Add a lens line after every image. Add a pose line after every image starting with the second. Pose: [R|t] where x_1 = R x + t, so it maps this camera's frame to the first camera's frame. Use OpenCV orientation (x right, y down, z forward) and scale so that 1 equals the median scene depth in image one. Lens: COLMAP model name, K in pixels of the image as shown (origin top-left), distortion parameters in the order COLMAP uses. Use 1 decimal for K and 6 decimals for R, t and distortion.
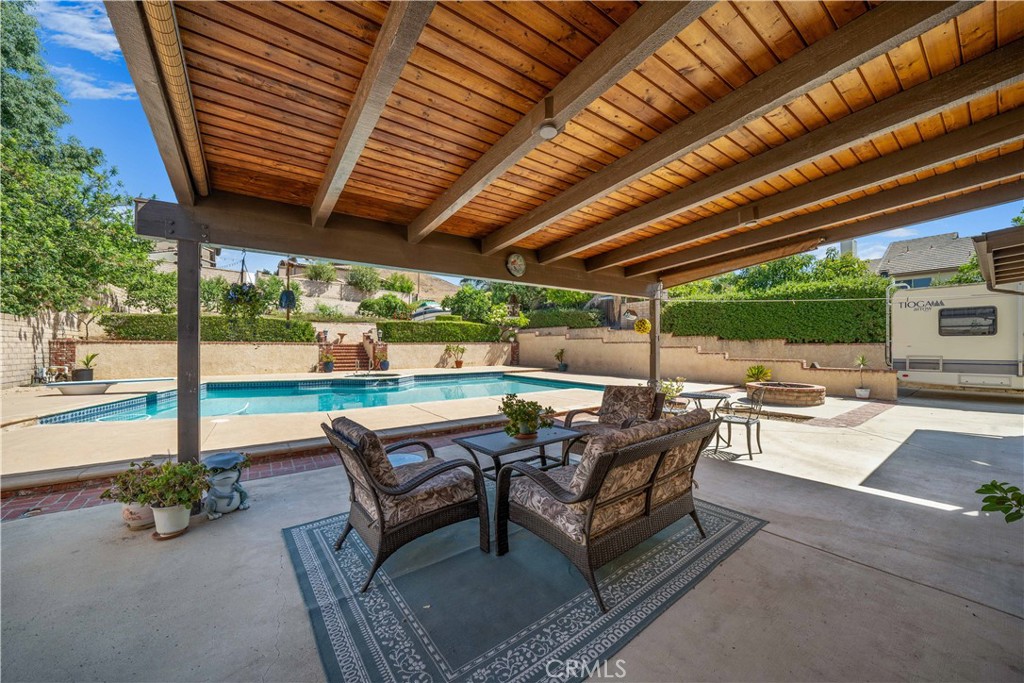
lens RADIAL K [[360.0, 0, 509.2], [0, 360.0, 343.5], [0, 0, 1]] dist [-0.015342, 0.000590]
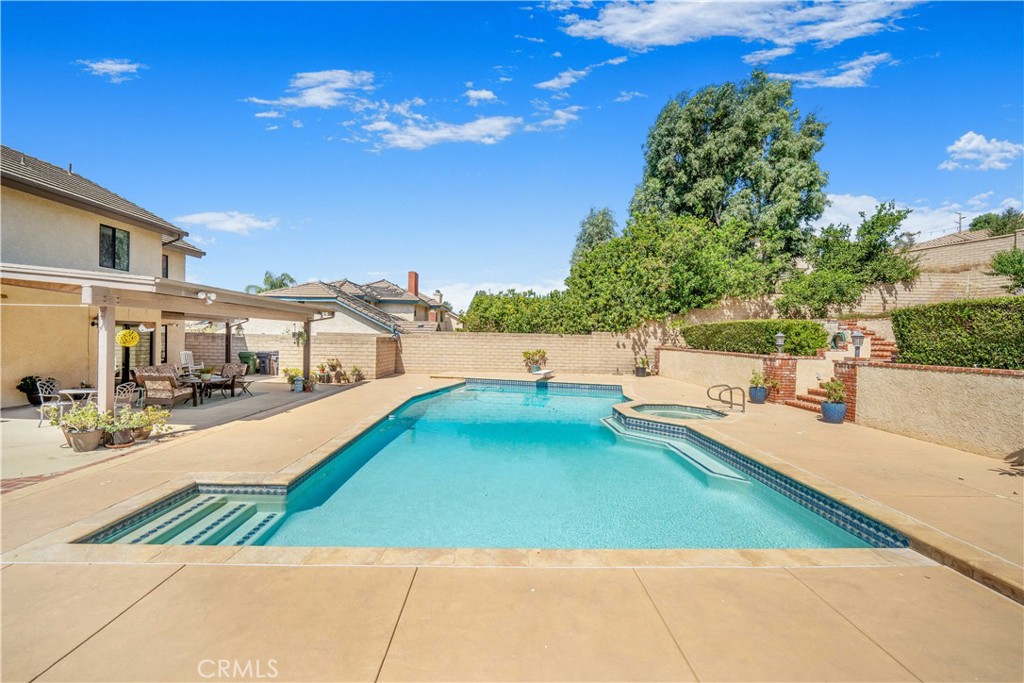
lens RADIAL K [[399.6, 0, 512.8], [0, 399.6, 338.9], [0, 0, 1]] dist [-0.018911, 0.000642]
pose [[-0.553626, -0.012163, -0.832676, 0.293908], [-0.016121, 0.999862, -0.003886, -0.022222], [0.832609, 0.011272, -0.553746, 1.022205]]
